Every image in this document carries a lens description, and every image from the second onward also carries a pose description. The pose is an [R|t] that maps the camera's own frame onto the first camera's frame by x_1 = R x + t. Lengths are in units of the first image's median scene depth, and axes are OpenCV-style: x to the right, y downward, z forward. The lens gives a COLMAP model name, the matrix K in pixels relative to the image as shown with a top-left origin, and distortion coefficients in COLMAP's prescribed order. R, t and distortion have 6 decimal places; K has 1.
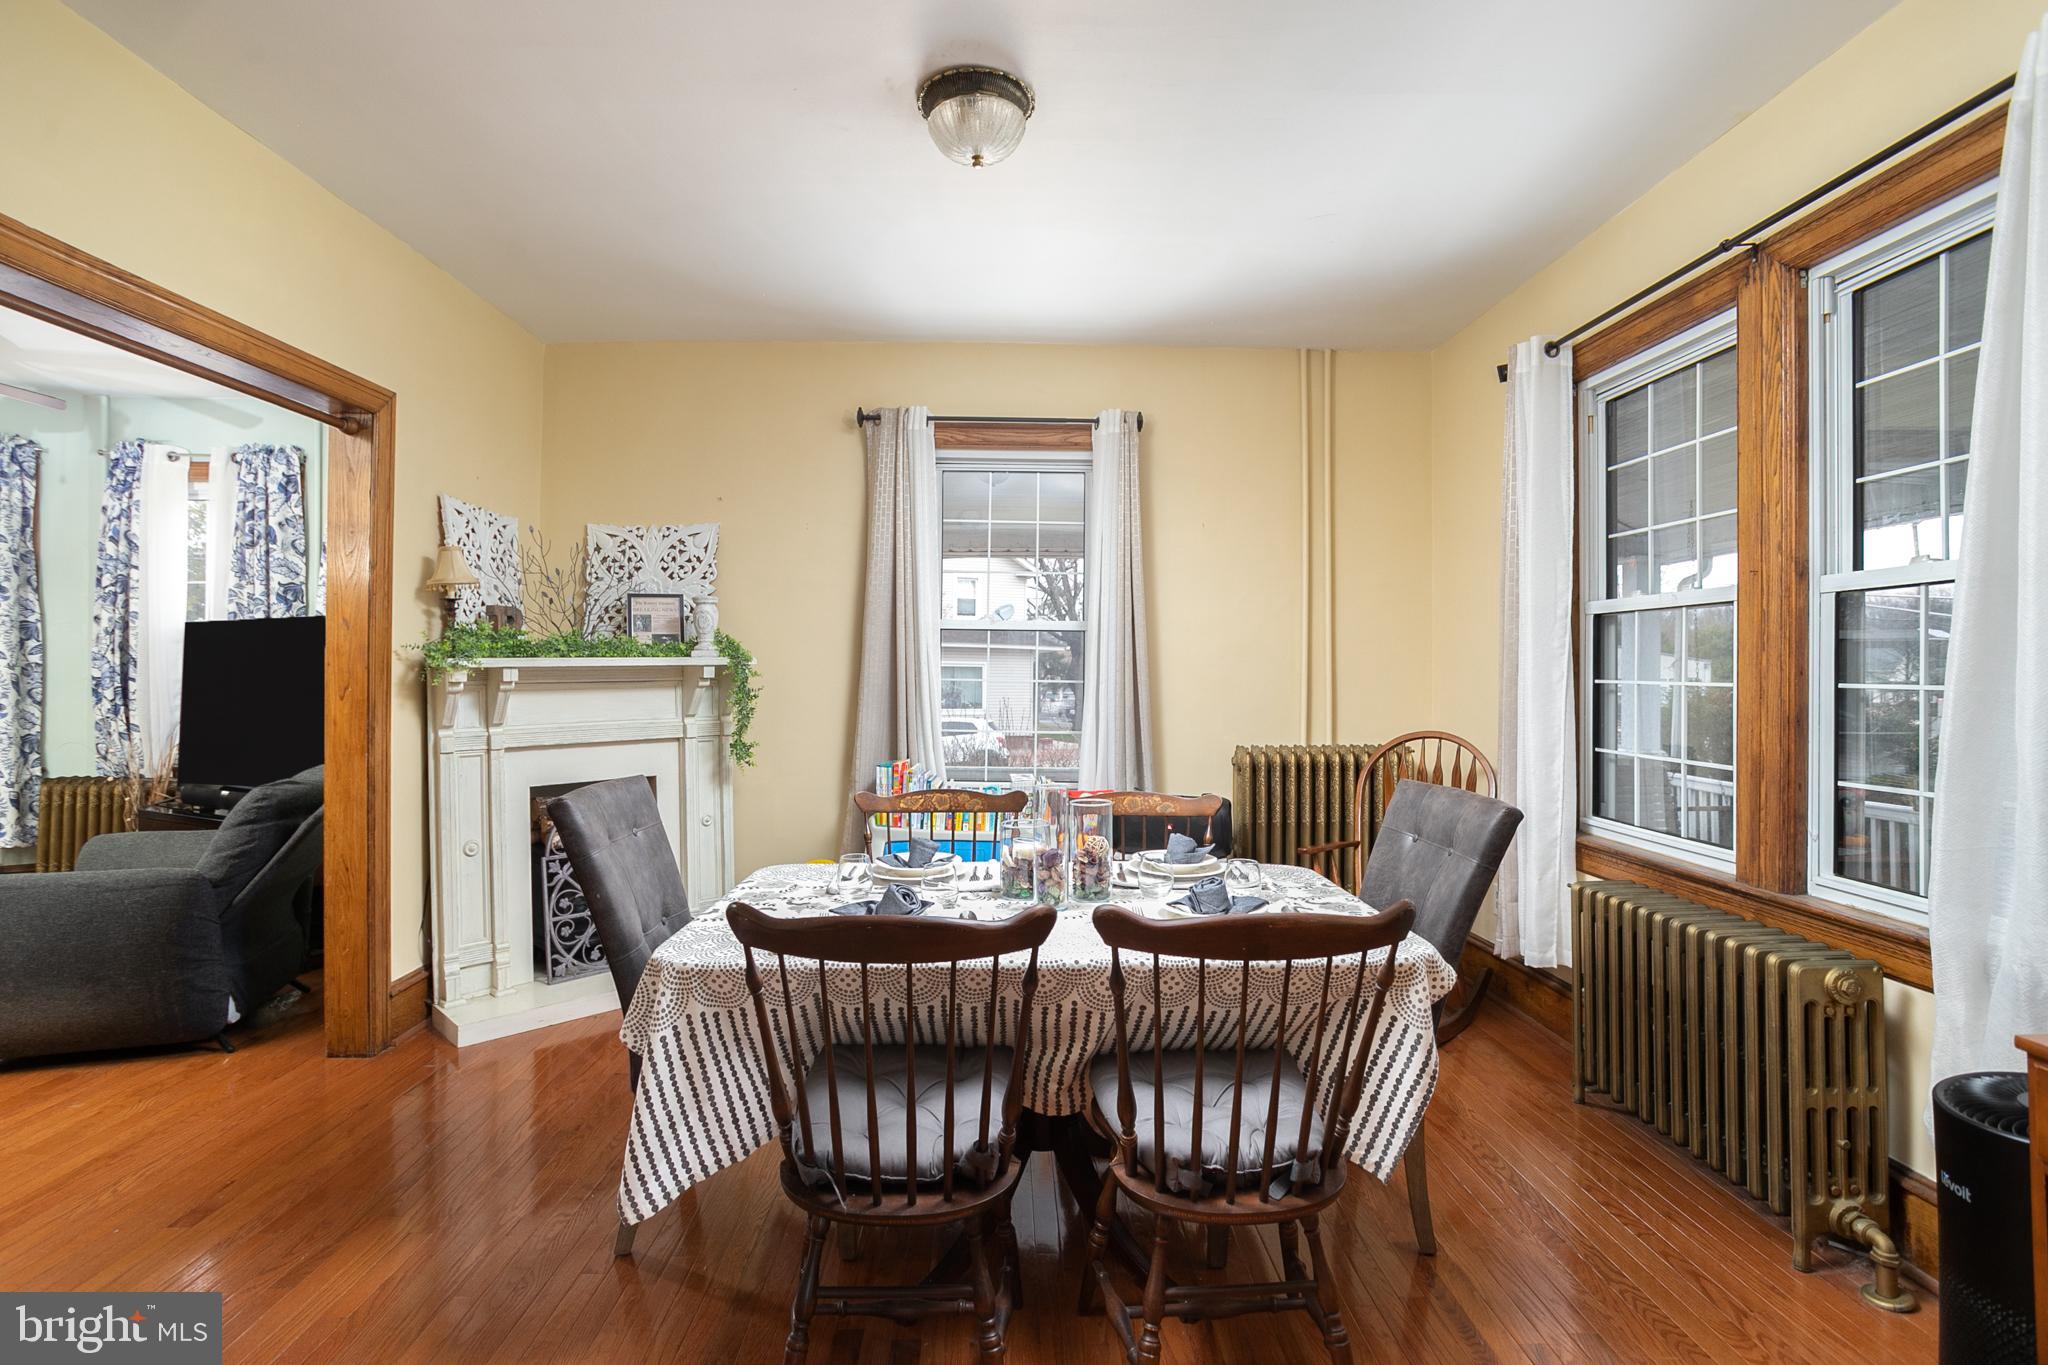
lens RADIAL K [[1000.5, 0, 959.6], [0, 1000.5, 678.7], [0, 0, 1]] dist [-0.000619, 0.001345]
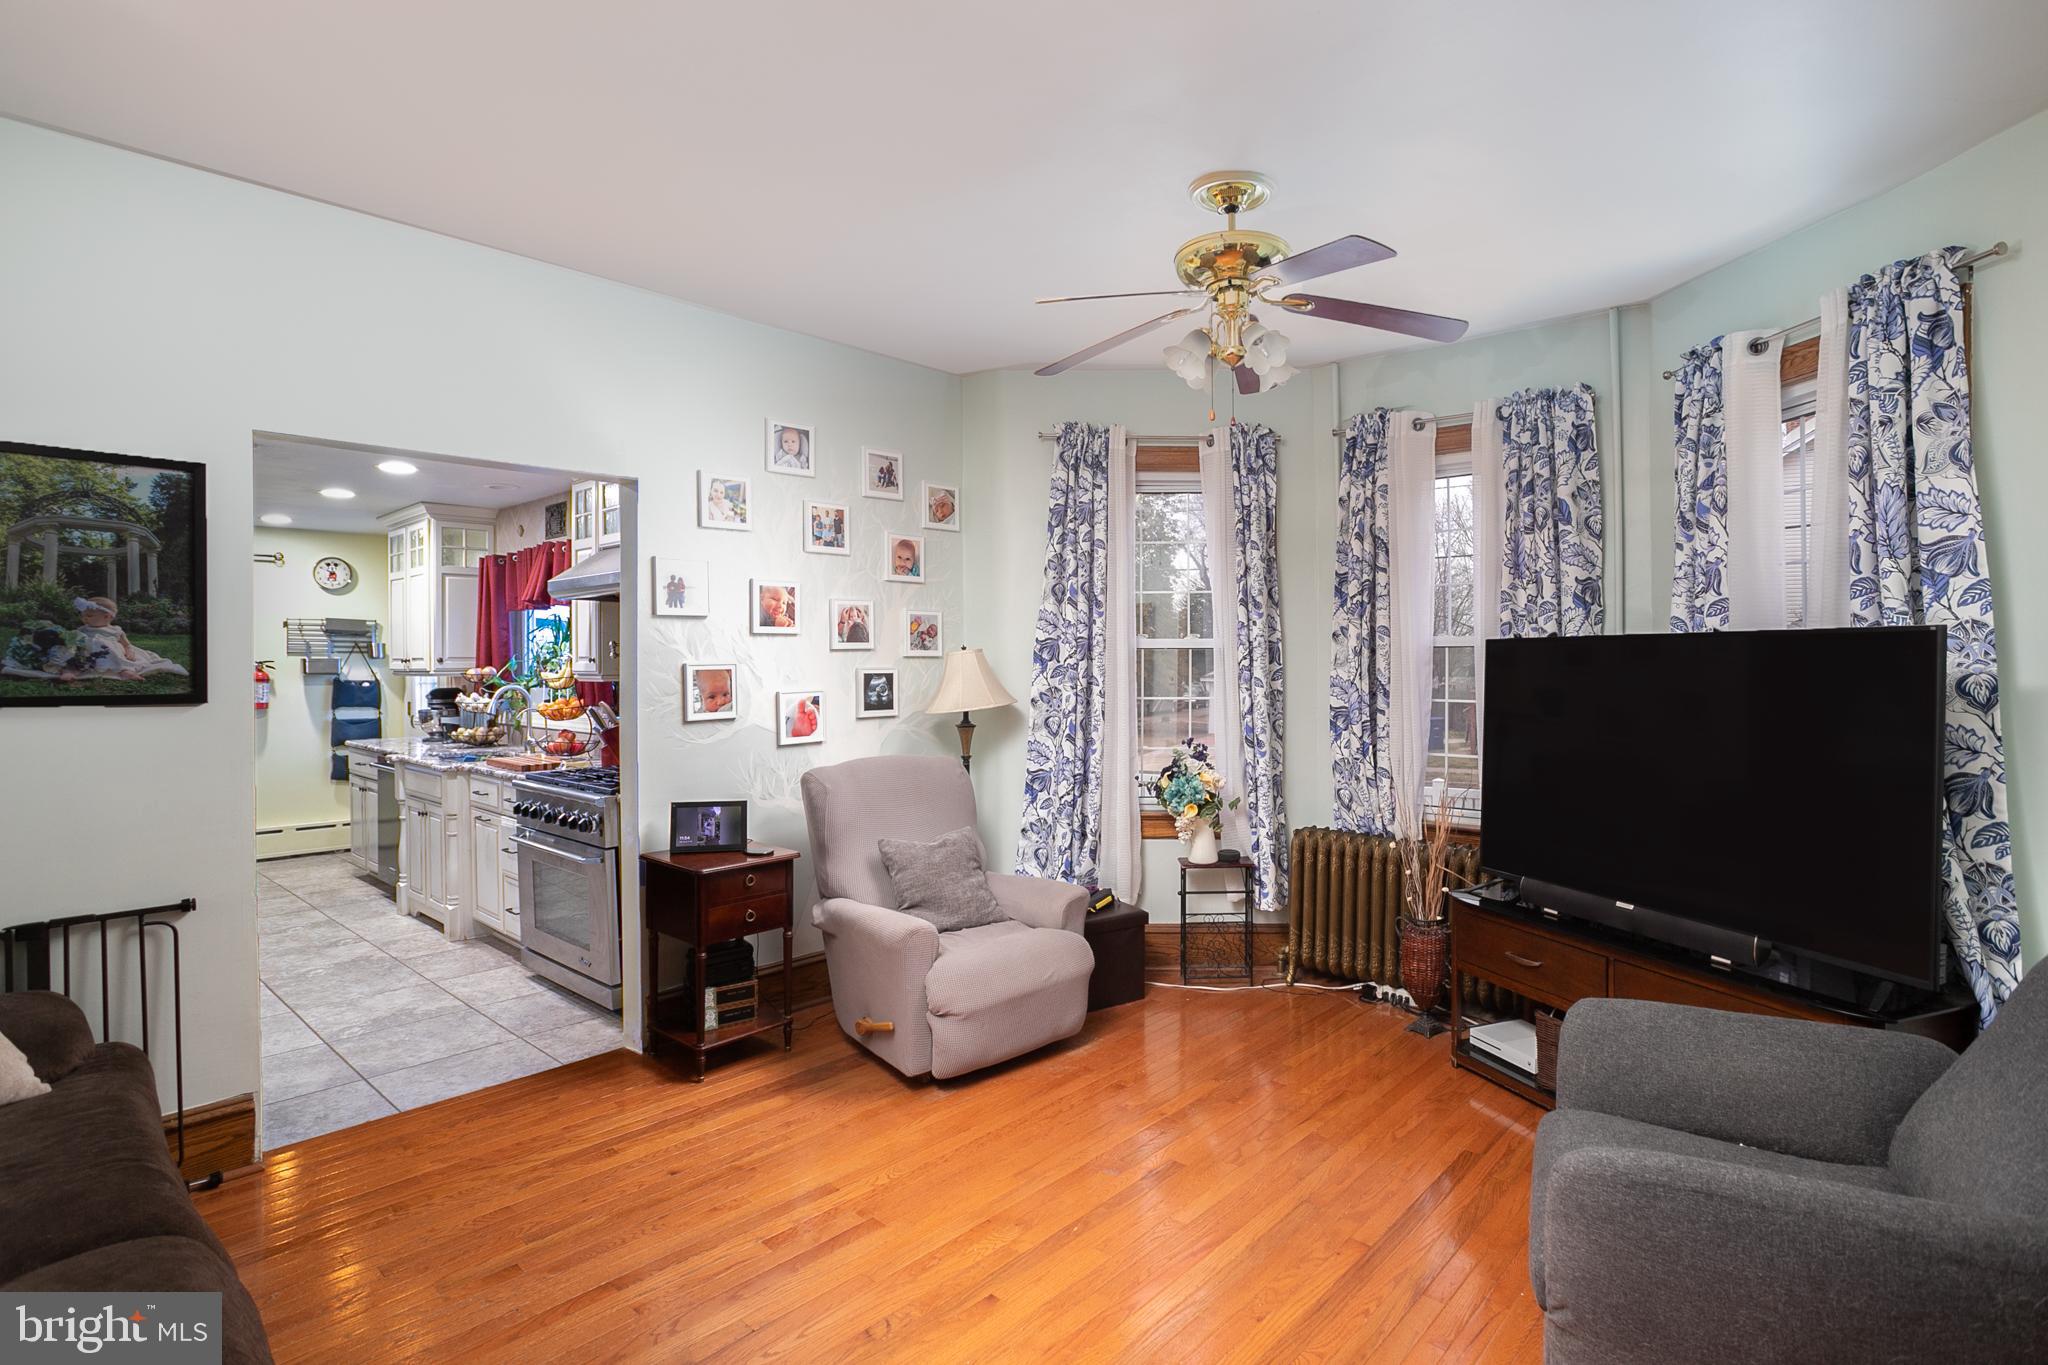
lens RADIAL K [[1025.7, 0, 1026.3], [0, 1025.7, 664.8], [0, 0, 1]] dist [-0.002679, 0.032521]
pose [[0.745340, -0.001830, -0.666682, -0.509876], [0.003748, 0.999992, 0.001445, -0.039717], [0.666674, -0.003575, 0.745341, 0.213143]]
